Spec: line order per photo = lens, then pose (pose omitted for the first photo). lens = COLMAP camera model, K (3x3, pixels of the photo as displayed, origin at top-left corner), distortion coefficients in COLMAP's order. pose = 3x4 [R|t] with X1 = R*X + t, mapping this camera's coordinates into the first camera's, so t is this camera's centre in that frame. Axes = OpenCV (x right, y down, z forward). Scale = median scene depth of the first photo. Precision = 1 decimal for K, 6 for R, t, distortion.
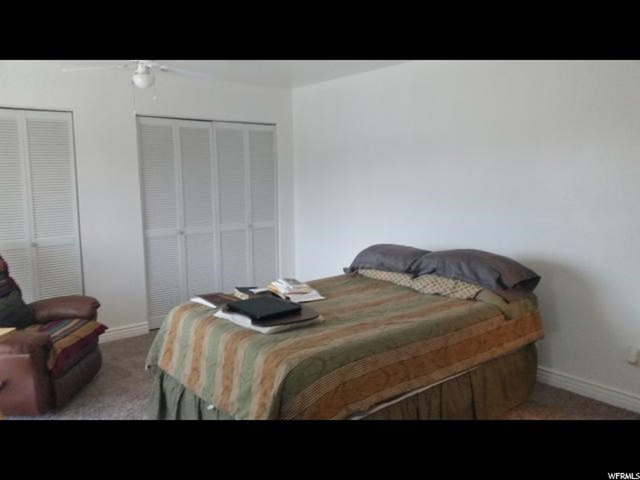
lens RADIAL K [[519.5, 0, 321.6], [0, 519.5, 240.8], [0, 0, 1]] dist [0.045265, -0.088046]
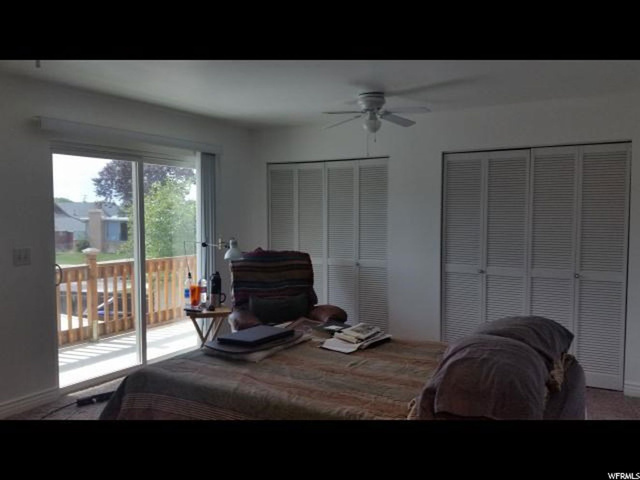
lens RADIAL K [[519.5, 0, 322.6], [0, 519.5, 239.1], [0, 0, 1]] dist [0.045265, -0.088046]
pose [[0.353310, 0.058326, -0.933686, 0.509335], [-0.117947, 0.992868, 0.017391, -0.057719], [0.928041, 0.103981, 0.357670, 0.407264]]
